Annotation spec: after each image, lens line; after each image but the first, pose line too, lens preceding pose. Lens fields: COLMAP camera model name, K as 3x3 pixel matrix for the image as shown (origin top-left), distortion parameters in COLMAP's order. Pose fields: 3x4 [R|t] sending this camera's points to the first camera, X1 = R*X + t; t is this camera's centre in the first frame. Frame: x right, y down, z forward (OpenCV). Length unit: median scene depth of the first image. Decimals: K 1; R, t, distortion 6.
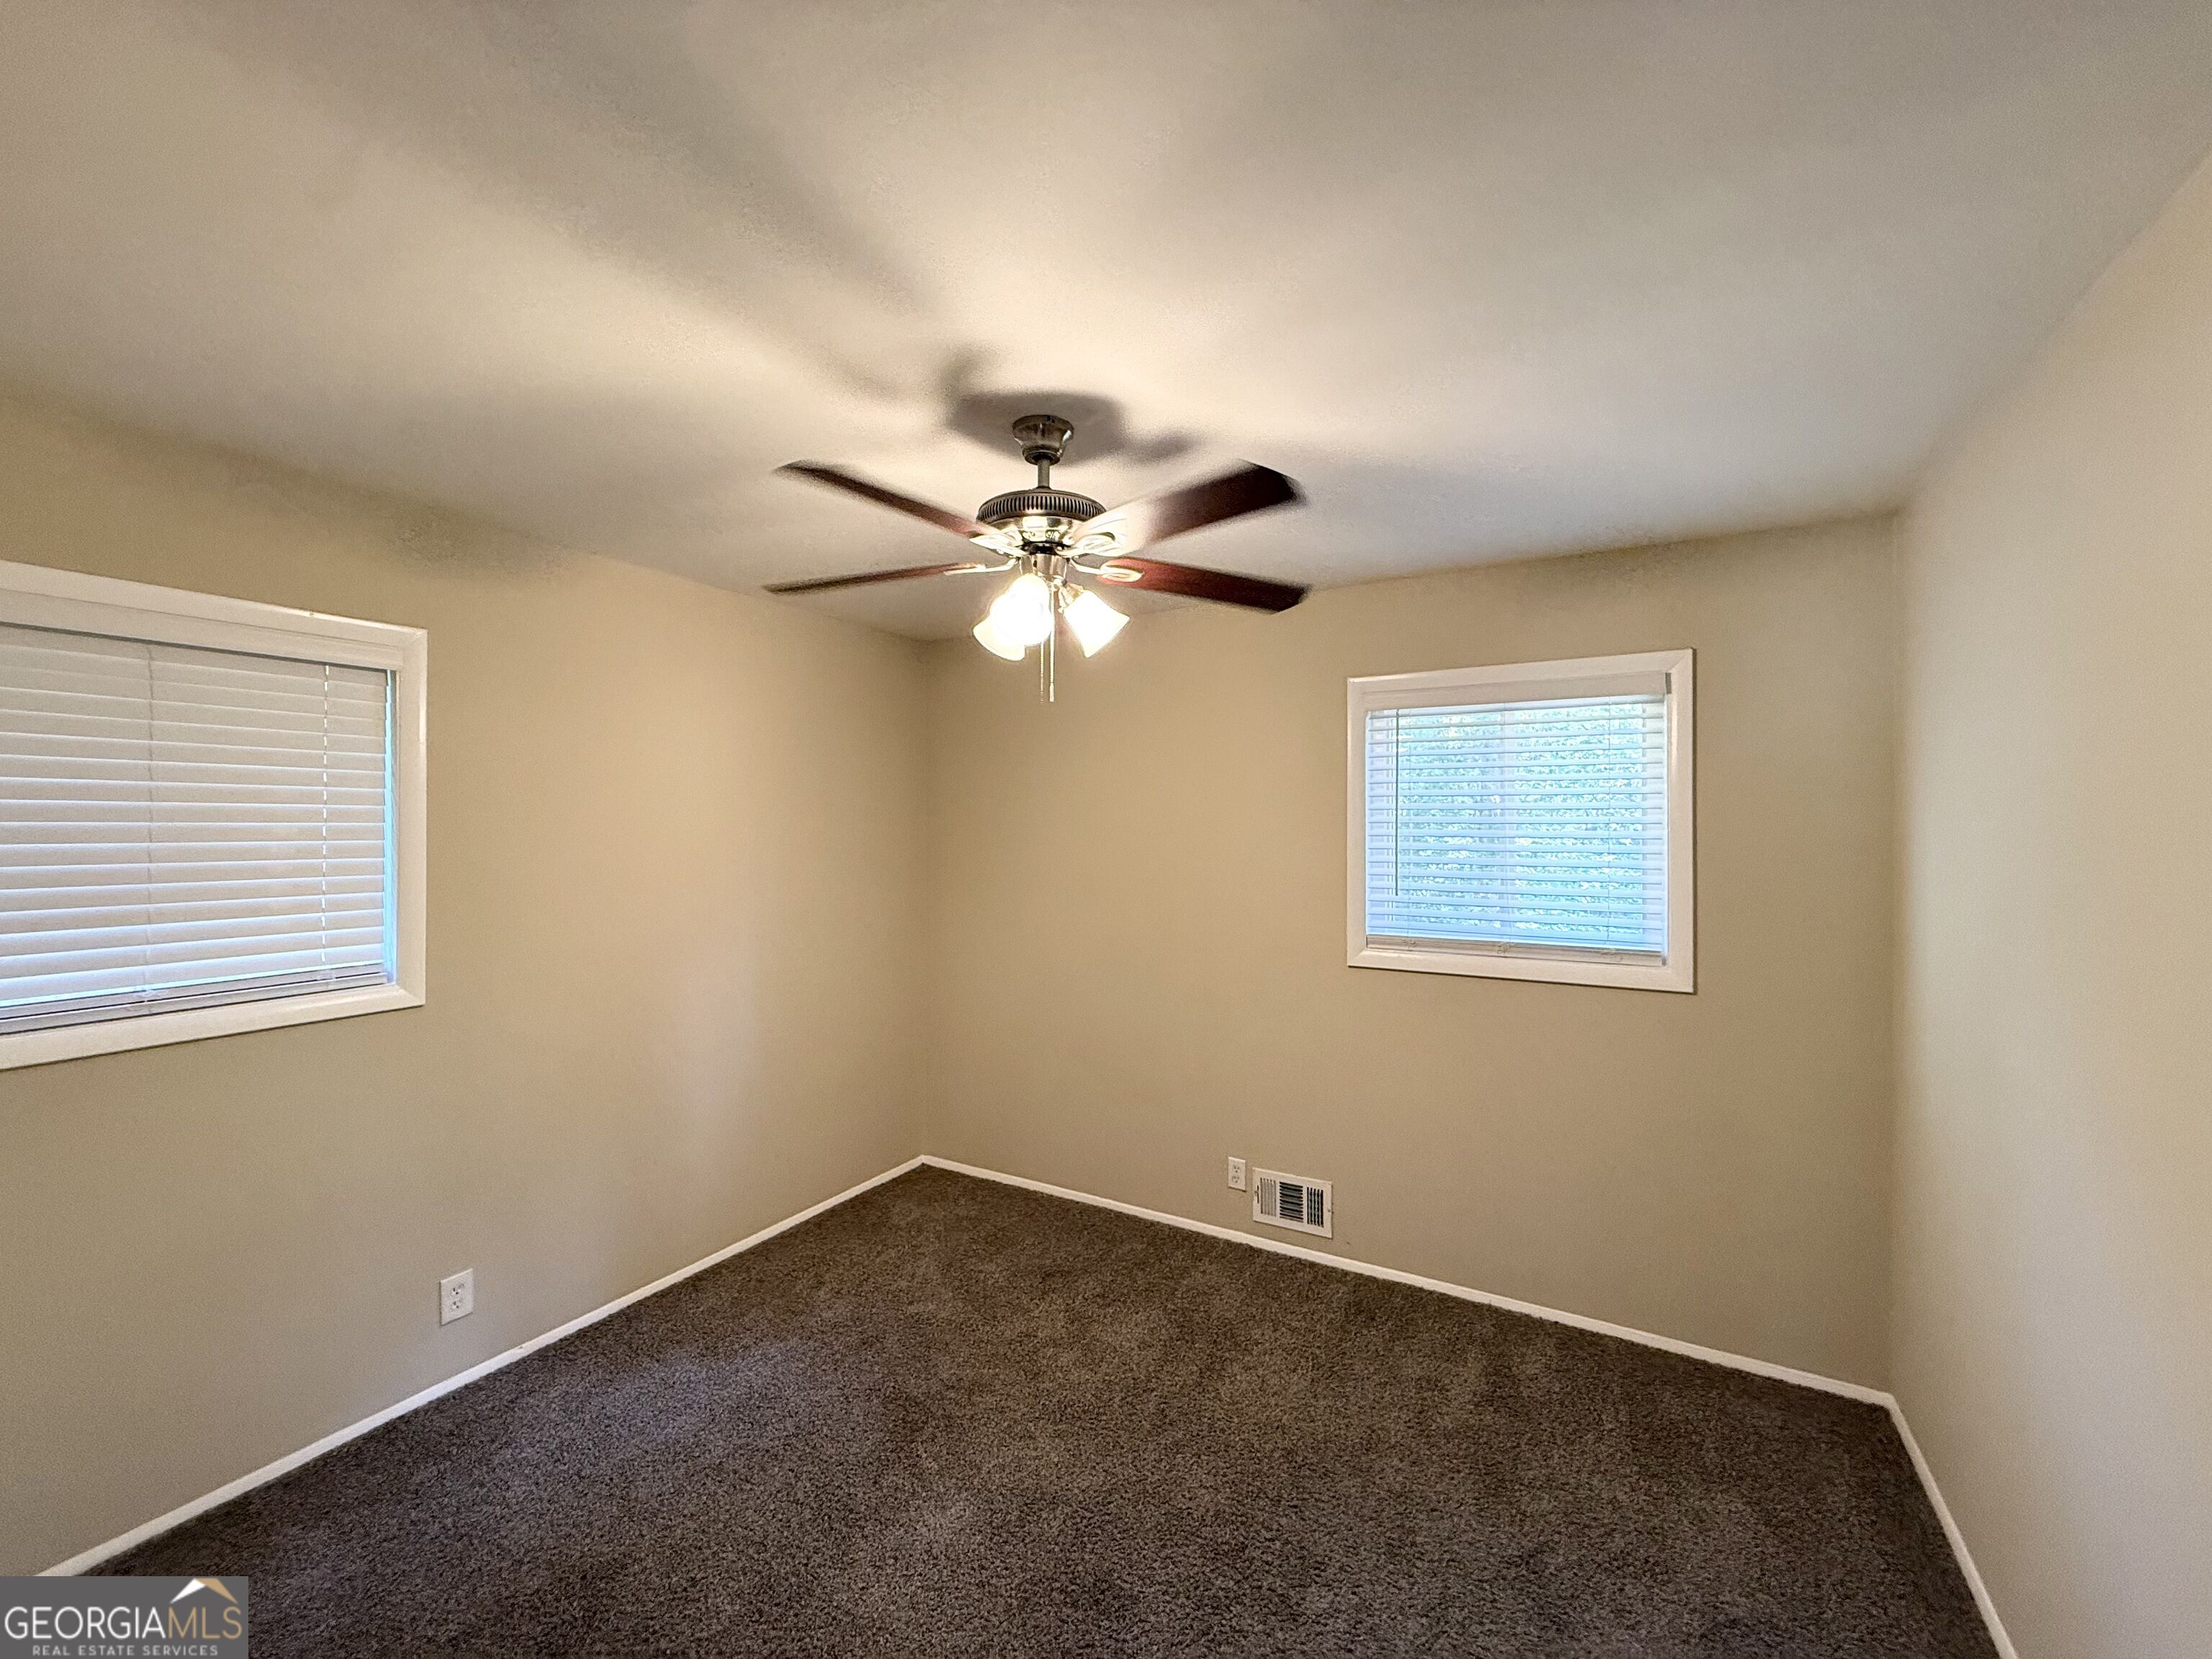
lens RADIAL K [[882.0, 0, 1117.6], [0, 882.0, 827.2], [0, 0, 1]] dist [0.000292, 0.000032]
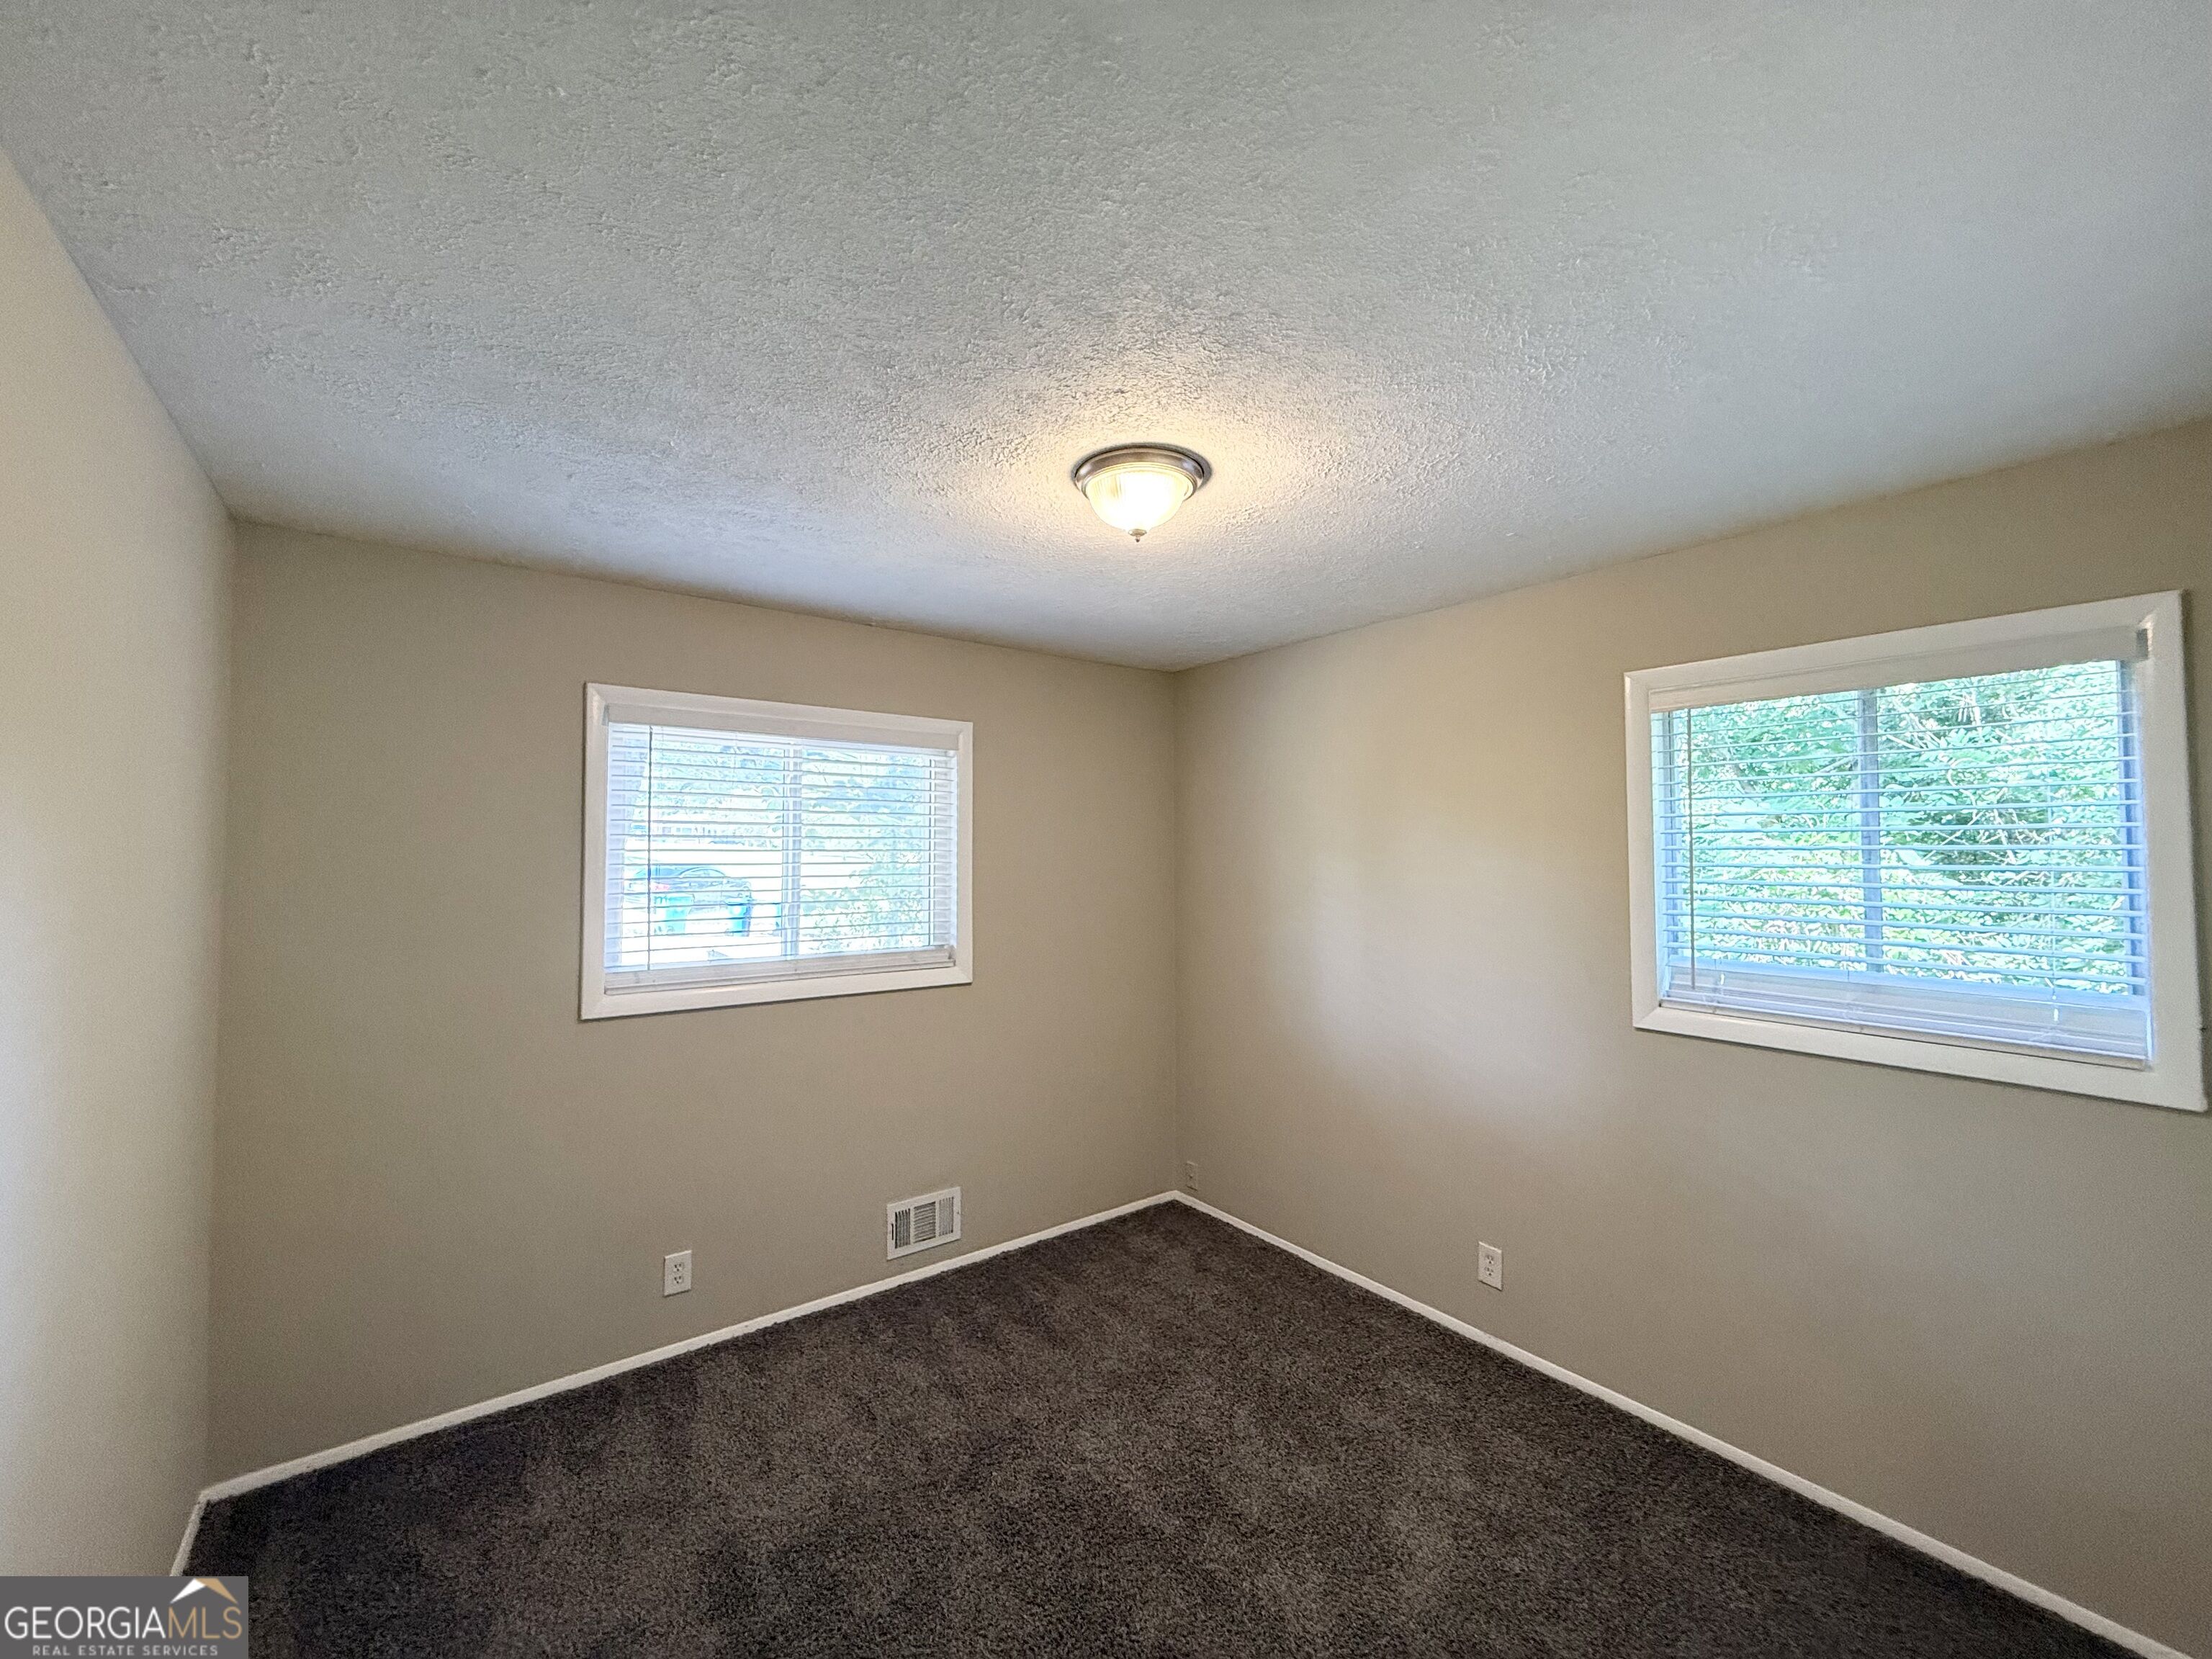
lens RADIAL K [[882.0, 0, 1117.6], [0, 882.0, 827.2], [0, 0, 1]] dist [0.000292, 0.000032]
pose [[0.383944, 0.031332, 0.922825, -0.649466], [0.001856, 0.999396, -0.034704, 0.006180], [-0.923355, 0.015037, 0.383654, 0.389075]]
